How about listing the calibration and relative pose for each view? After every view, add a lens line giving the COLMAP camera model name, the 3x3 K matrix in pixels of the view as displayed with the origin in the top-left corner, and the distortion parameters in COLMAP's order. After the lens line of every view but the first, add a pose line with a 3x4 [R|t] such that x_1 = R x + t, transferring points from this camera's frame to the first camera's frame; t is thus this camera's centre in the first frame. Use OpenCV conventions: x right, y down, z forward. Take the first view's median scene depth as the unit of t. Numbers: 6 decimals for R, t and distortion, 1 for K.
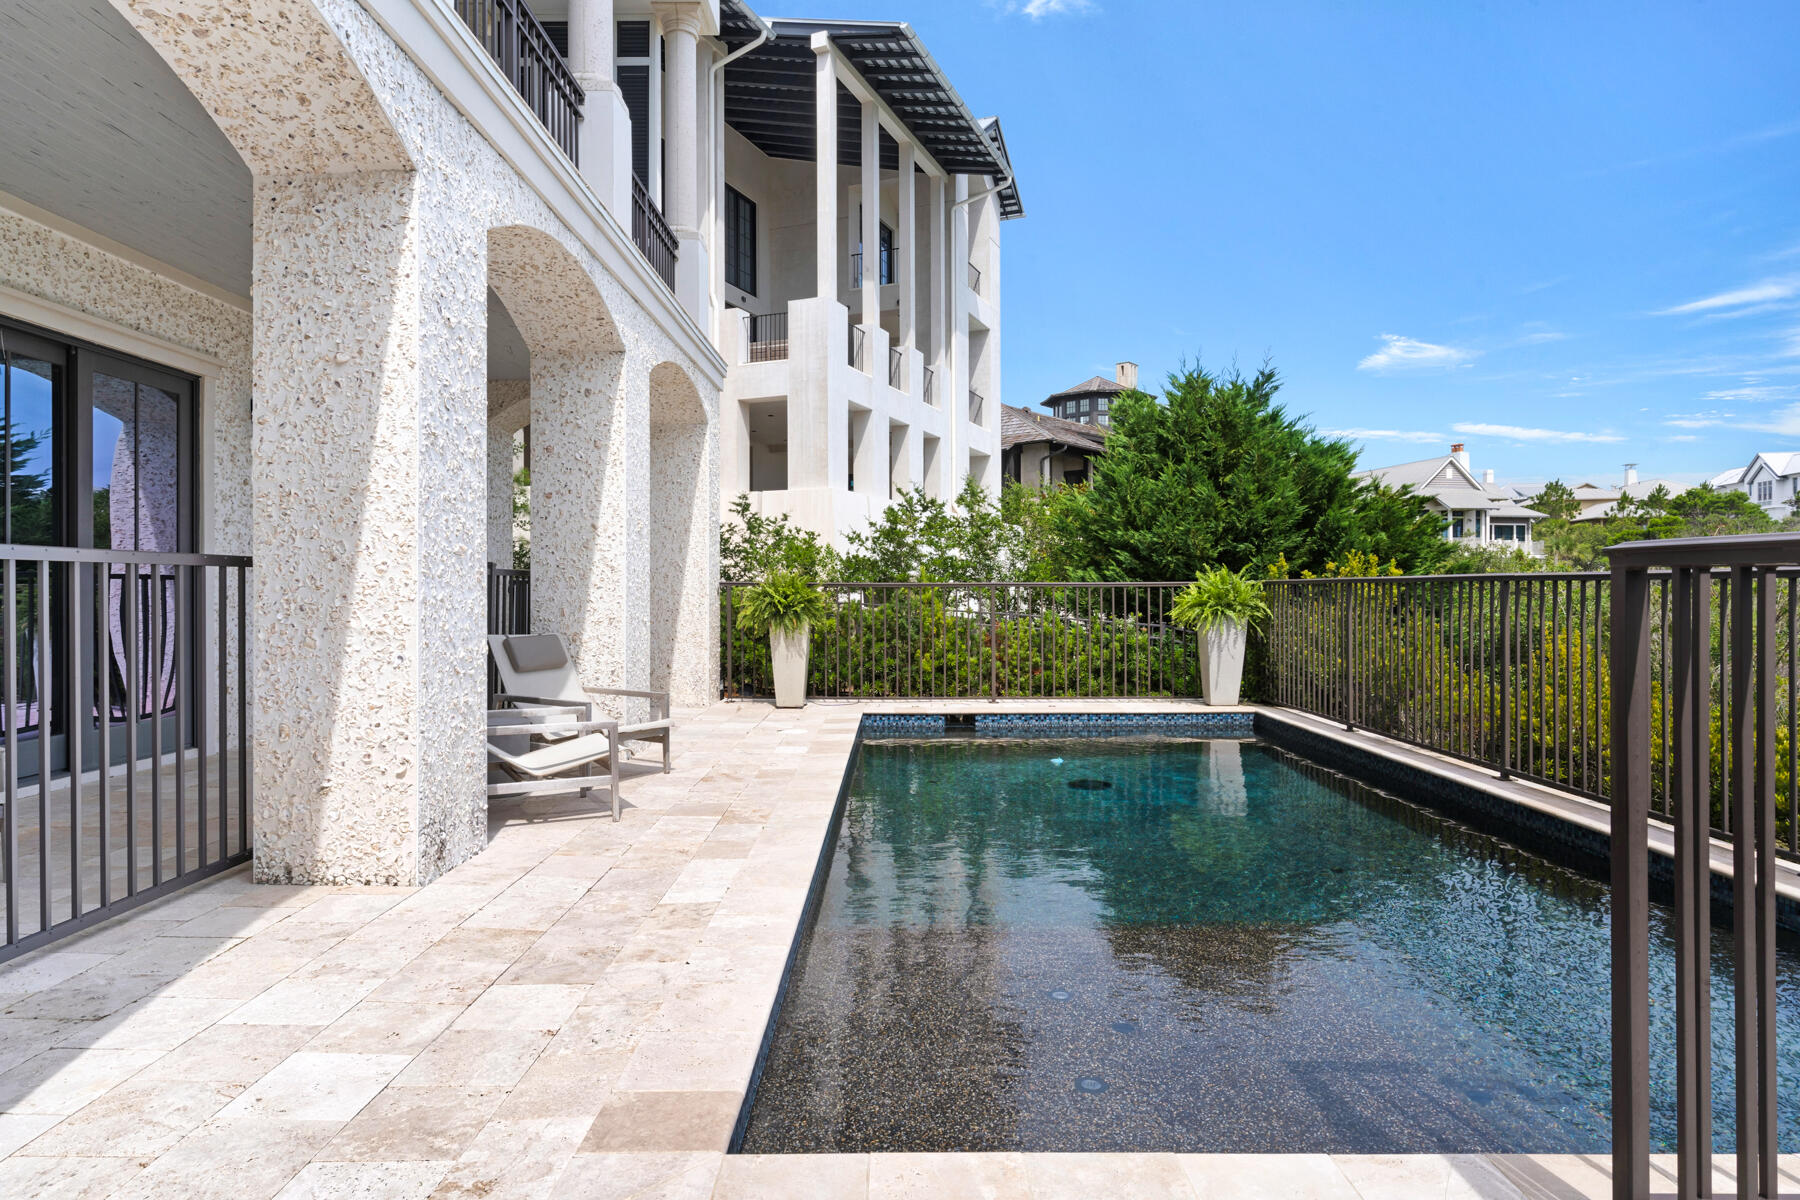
lens RADIAL K [[996.4, 0, 899.8], [0, 996.4, 586.2], [0, 0, 1]] dist [-0.007767, 0.000106]
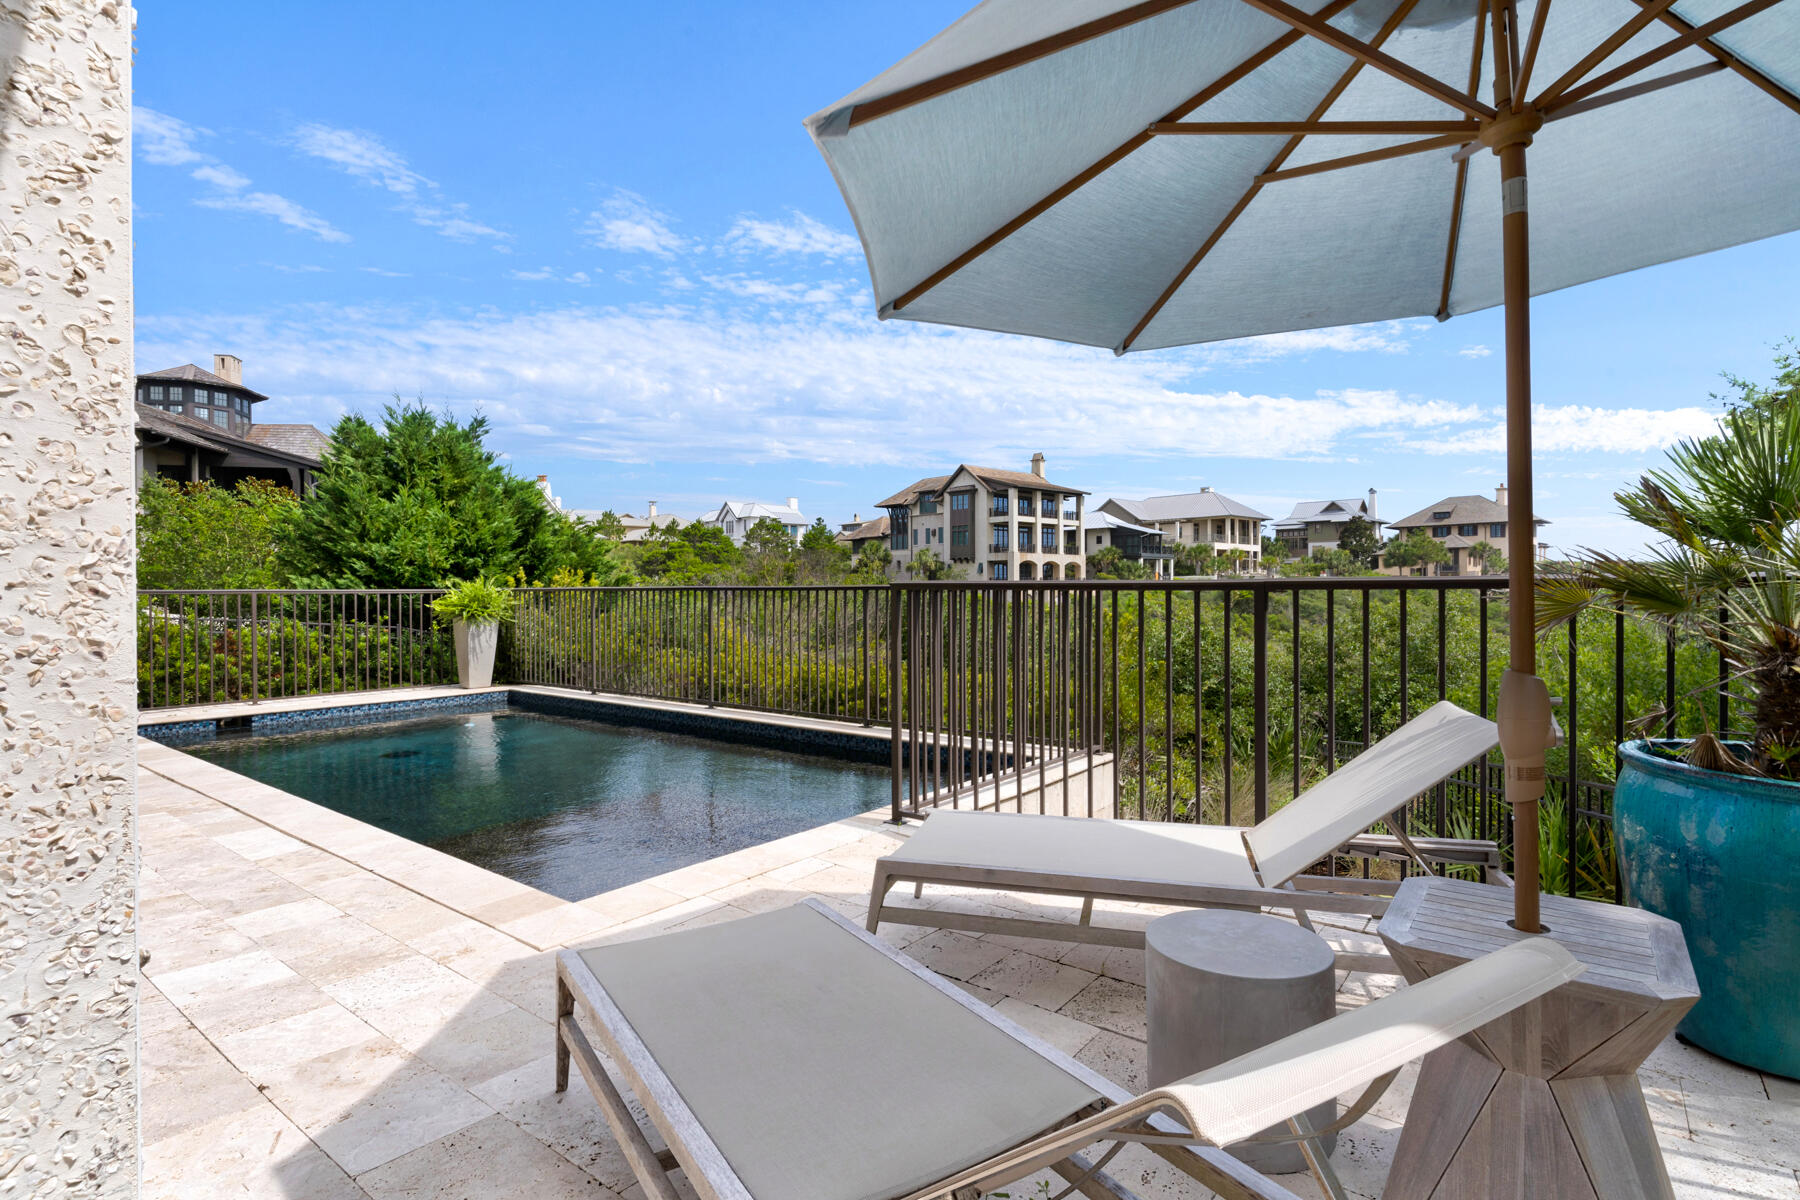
lens RADIAL K [[880.7, 0, 903.2], [0, 880.7, 597.1], [0, 0, 1]] dist [0.001020, -0.000887]
pose [[0.606880, -0.004930, 0.794778, -0.197832], [-0.000658, 0.999977, 0.006705, -0.002204], [-0.794793, -0.004592, 0.606863, -0.087395]]
